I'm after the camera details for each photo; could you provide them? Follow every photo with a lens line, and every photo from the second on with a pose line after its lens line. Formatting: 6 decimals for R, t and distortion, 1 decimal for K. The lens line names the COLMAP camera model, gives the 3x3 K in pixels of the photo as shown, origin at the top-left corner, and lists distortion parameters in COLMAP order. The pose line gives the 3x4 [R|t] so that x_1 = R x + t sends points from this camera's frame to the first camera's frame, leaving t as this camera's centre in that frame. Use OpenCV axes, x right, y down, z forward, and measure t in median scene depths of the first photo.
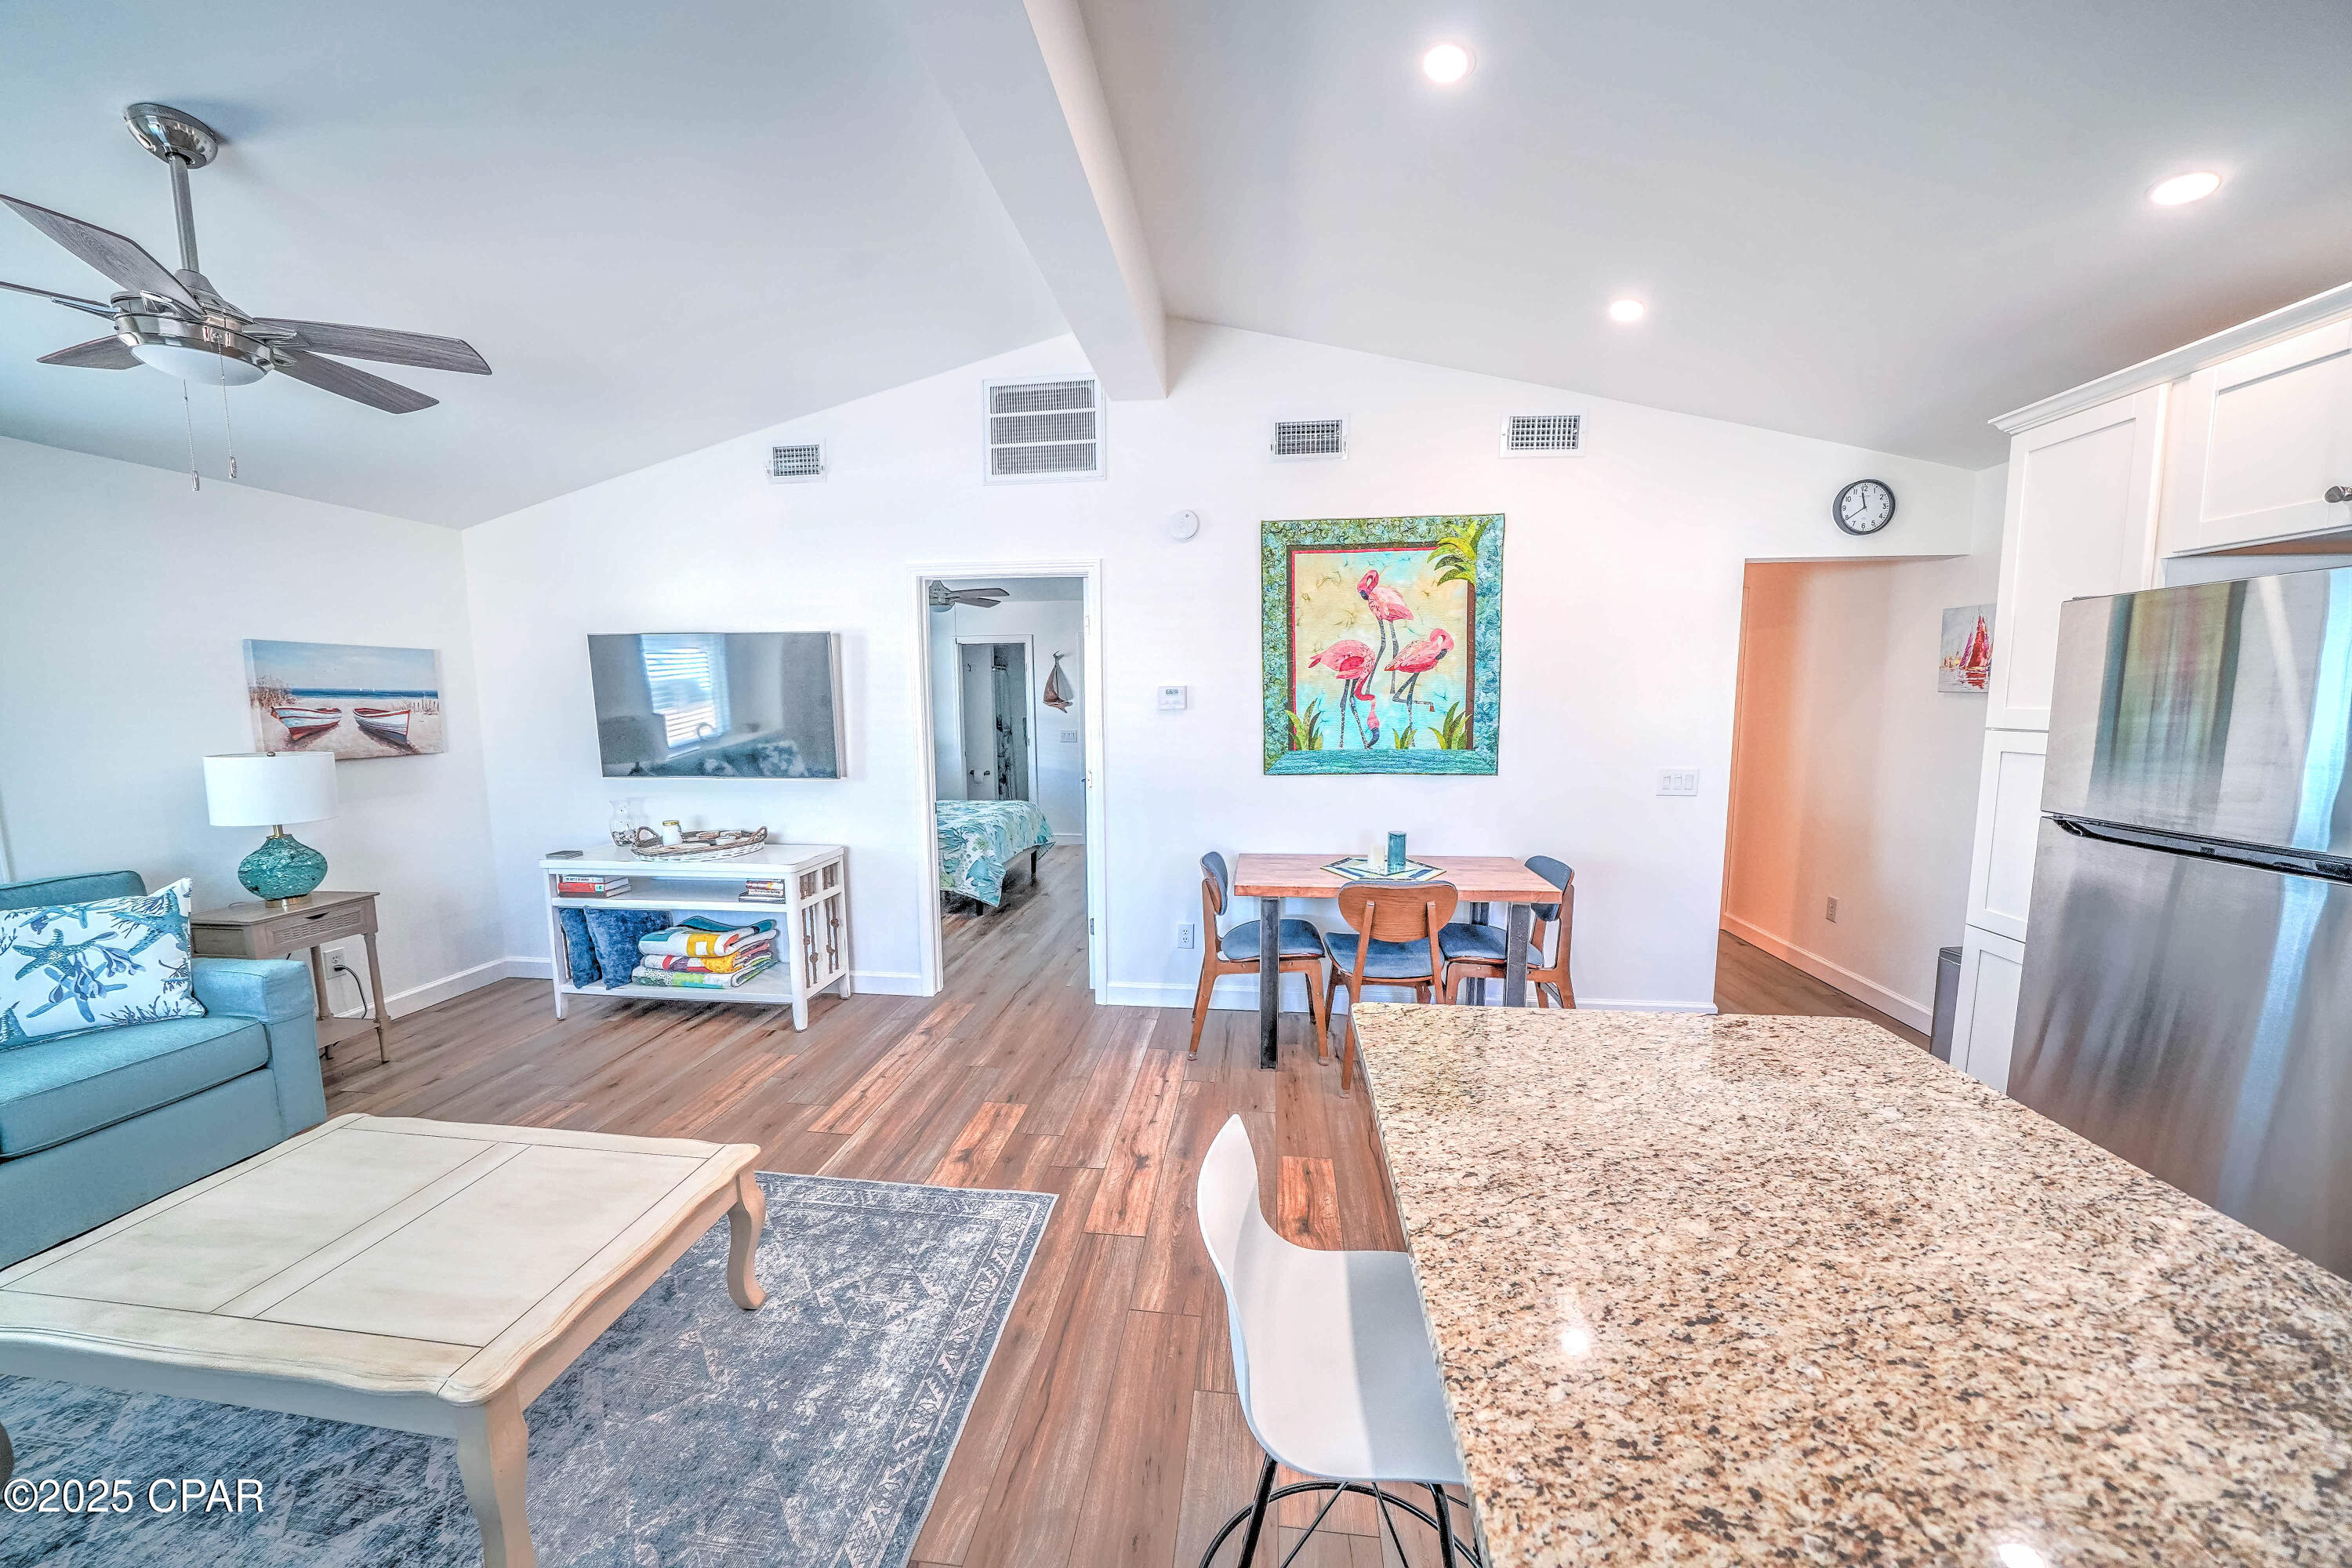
lens RADIAL K [[818.3, 0, 1165.4], [0, 818.3, 788.5], [0, 0, 1]] dist [-0.024416, 0.002685]
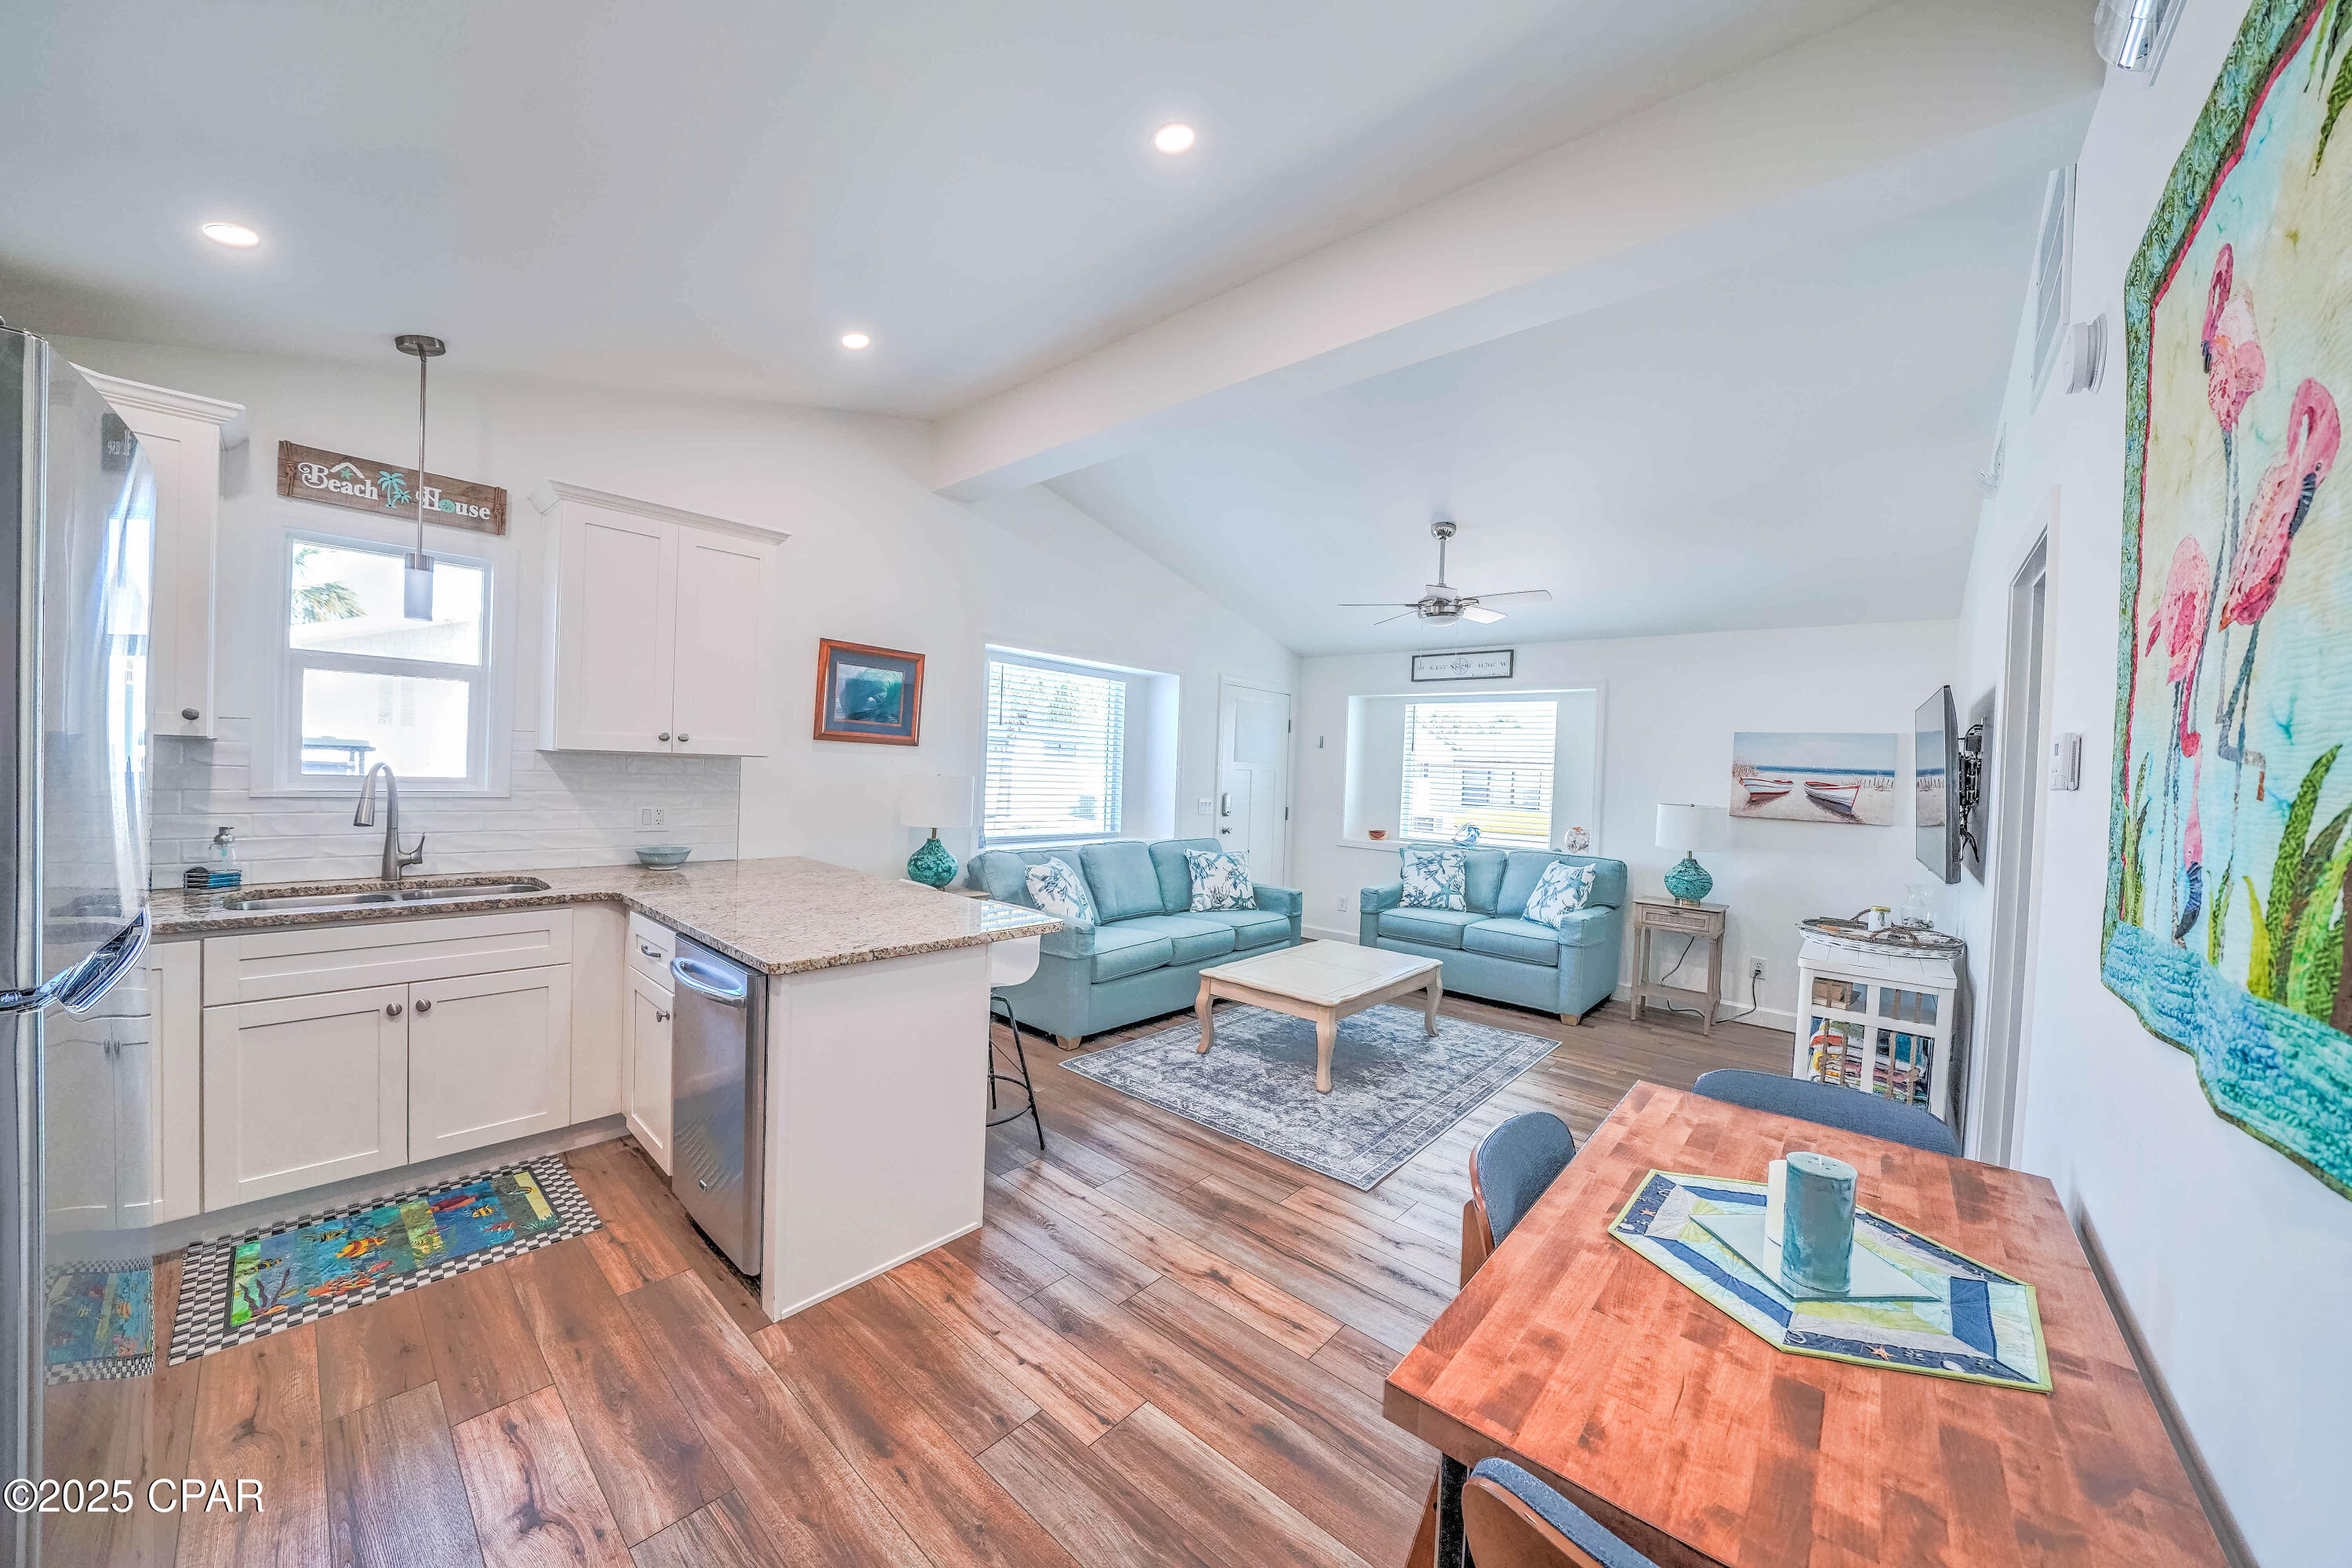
lens RADIAL K [[819.8, 0, 1165.6], [0, 819.8, 783.2], [0, 0, 1]] dist [-0.026685, 0.003113]
pose [[-0.569034, 0.000328, -0.822314, 0.643847], [-0.127715, 0.987830, 0.088771, -0.081424], [0.812336, 0.155536, -0.562067, 0.894894]]
